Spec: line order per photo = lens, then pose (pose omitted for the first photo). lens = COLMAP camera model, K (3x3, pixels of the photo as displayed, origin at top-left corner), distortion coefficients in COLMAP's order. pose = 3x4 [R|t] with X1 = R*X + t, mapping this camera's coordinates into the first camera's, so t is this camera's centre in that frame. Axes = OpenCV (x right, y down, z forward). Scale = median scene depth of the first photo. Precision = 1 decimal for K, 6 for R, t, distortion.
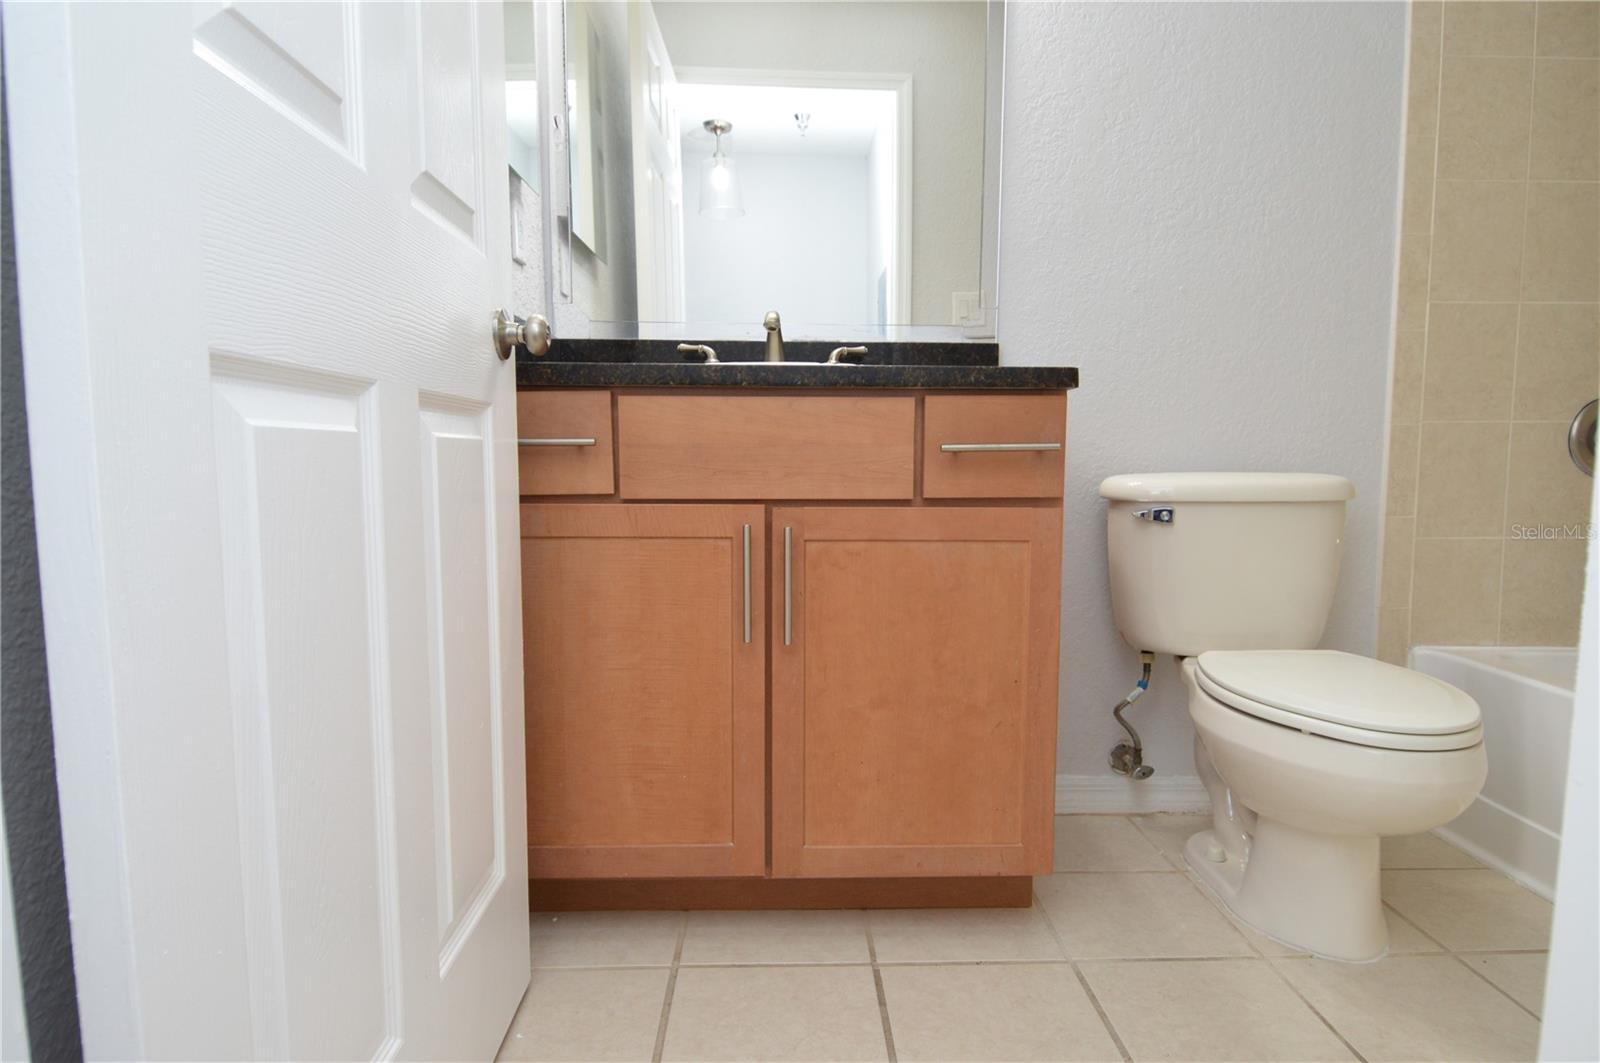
lens RADIAL K [[883.0, 0, 871.3], [0, 883.0, 555.1], [0, 0, 1]] dist [0.024565, -0.033786]
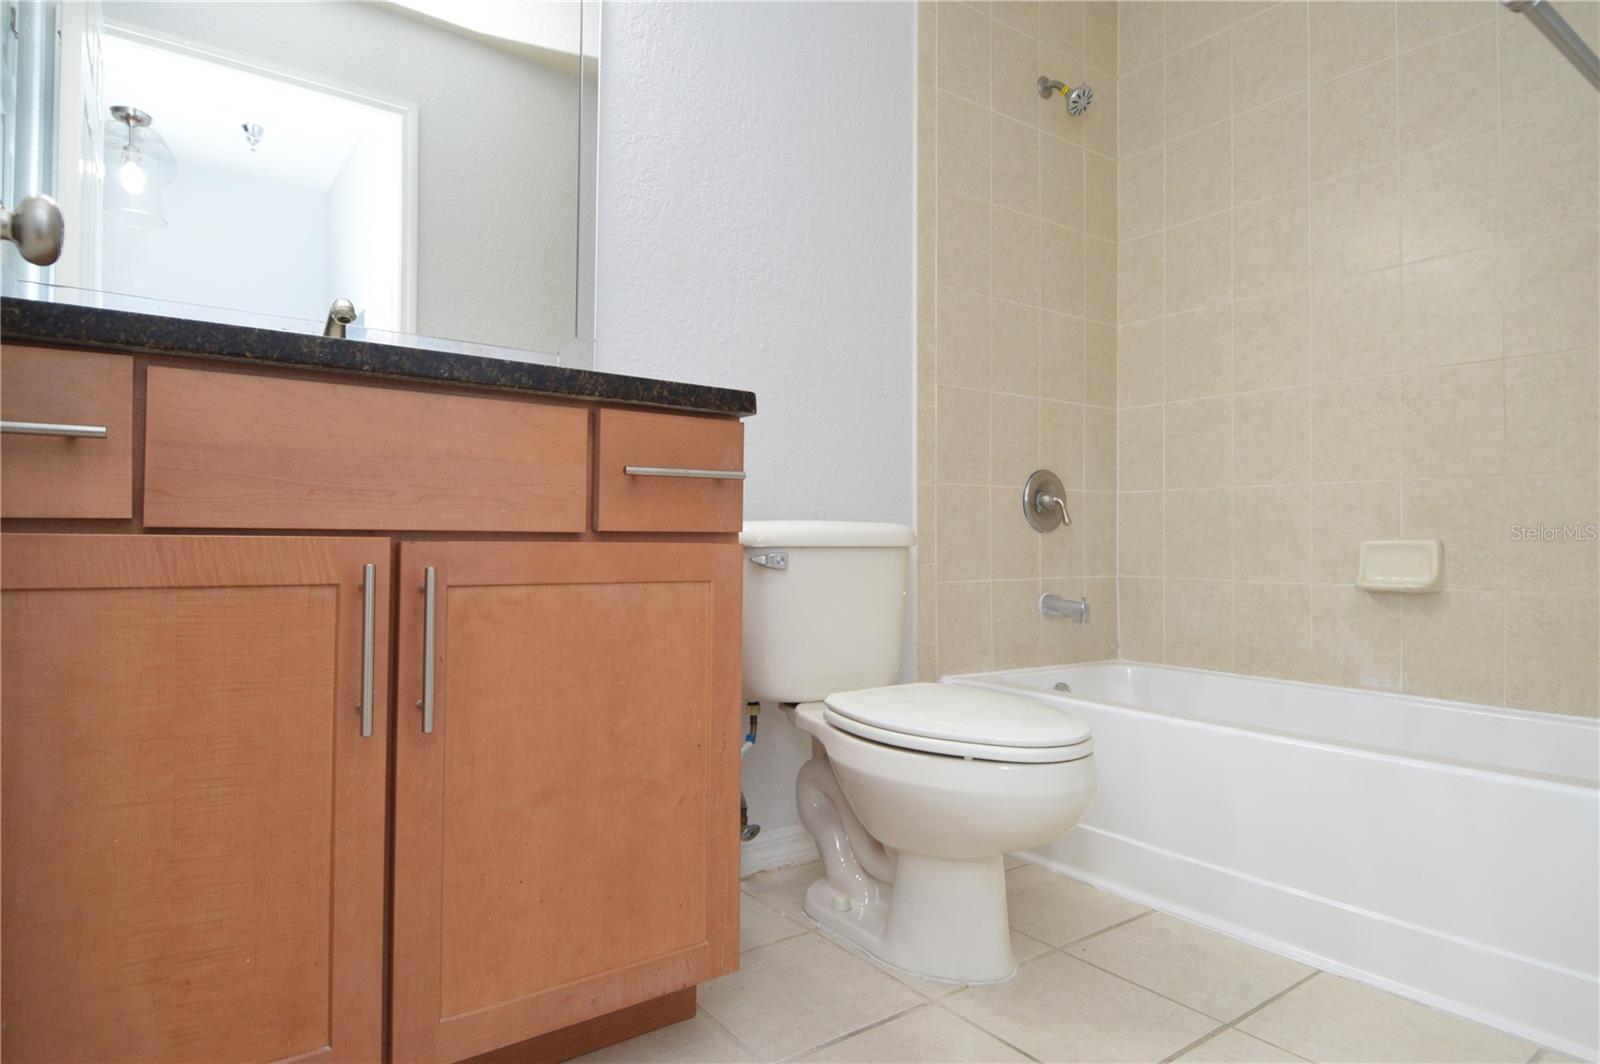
lens RADIAL K [[849.7, 0, 808.7], [0, 849.7, 525.0], [0, 0, 1]] dist [0.021975, -0.030225]
pose [[0.849903, 0.008750, 0.526866, -0.176456], [0.054963, 0.992936, -0.105152, 0.021967], [-0.524064, 0.118327, 0.843419, 0.211046]]
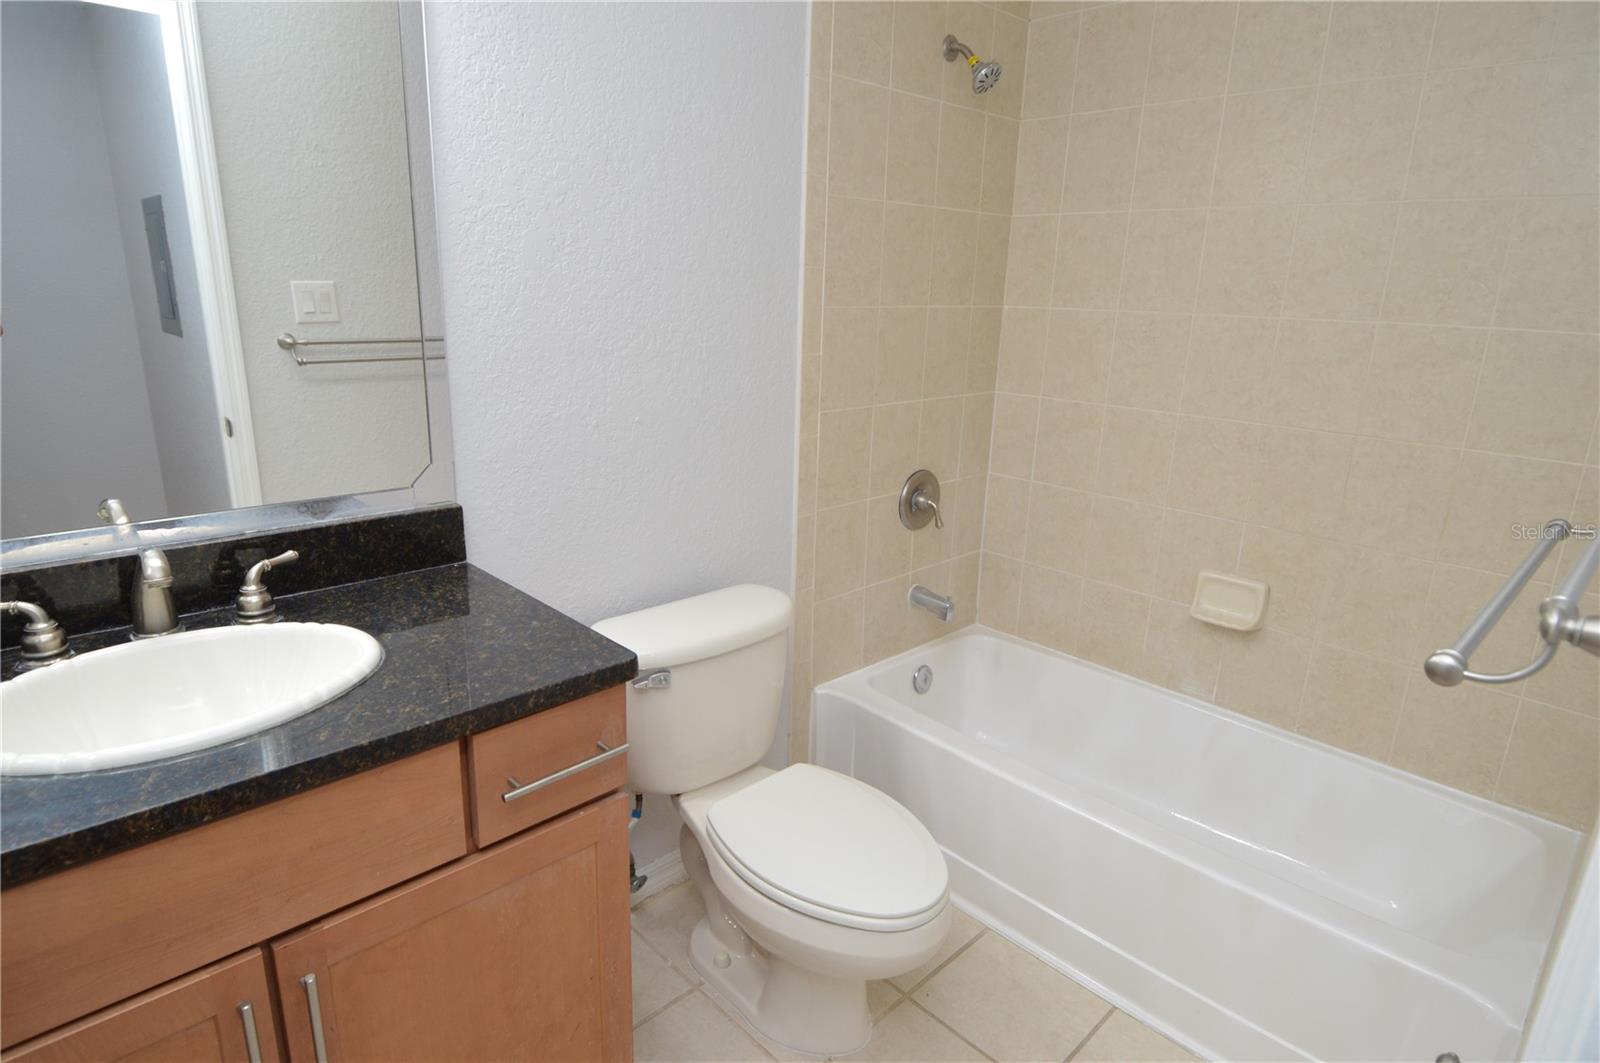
lens RADIAL K [[820.7, 0, 784.8], [0, 820.7, 563.2], [0, 0, 1]] dist [0.020470, -0.027454]
pose [[0.782742, -0.142471, 0.605819, -0.131470], [0.044692, 0.983799, 0.173617, -0.406675], [-0.620739, -0.108822, 0.776428, 0.244634]]
